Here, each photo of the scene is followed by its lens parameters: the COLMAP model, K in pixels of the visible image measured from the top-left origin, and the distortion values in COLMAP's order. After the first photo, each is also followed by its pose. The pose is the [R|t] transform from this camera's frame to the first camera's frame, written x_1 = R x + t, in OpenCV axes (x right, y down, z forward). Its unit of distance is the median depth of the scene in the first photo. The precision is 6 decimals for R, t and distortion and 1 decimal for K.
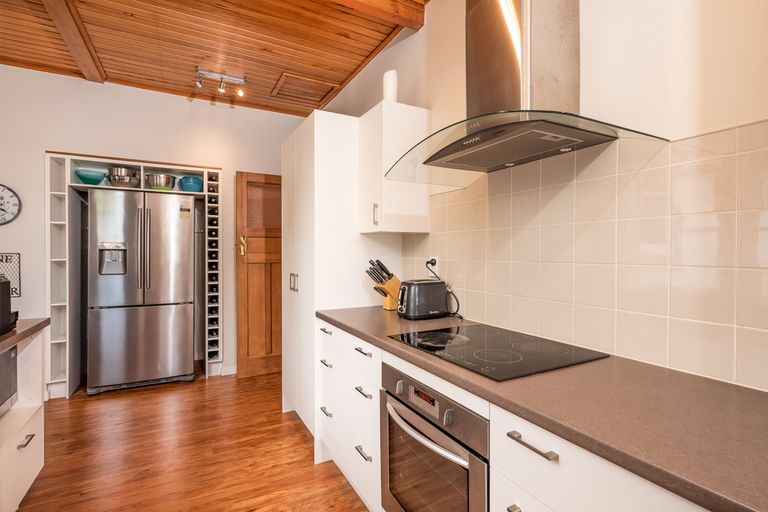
lens RADIAL K [[359.7, 0, 384.0], [0, 359.7, 256.0], [0, 0, 1]] dist [0.001824, 0.000154]
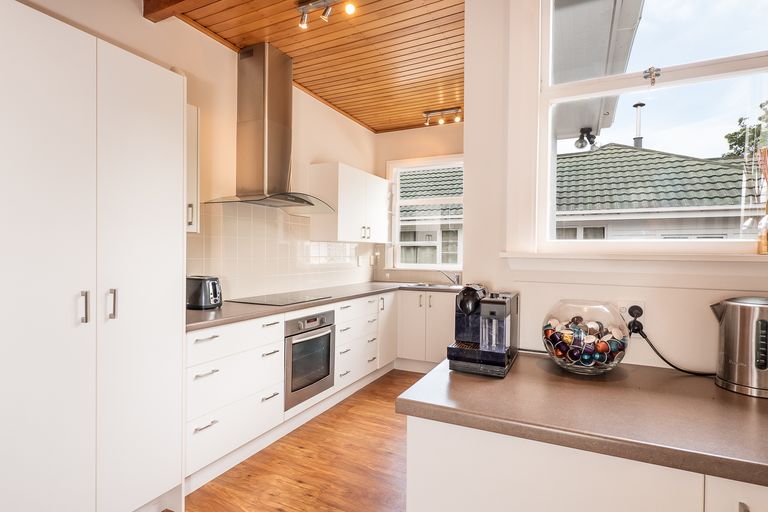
lens RADIAL K [[409.0, 0, 384.0], [0, 409.0, 256.0], [0, 0, 1]] dist [-0.003451, -0.000474]
pose [[-0.577000, -0.006626, 0.816717, -2.072549], [0.000126, 0.999966, 0.008201, -0.011658], [-0.816744, 0.004835, -0.576980, 2.007996]]
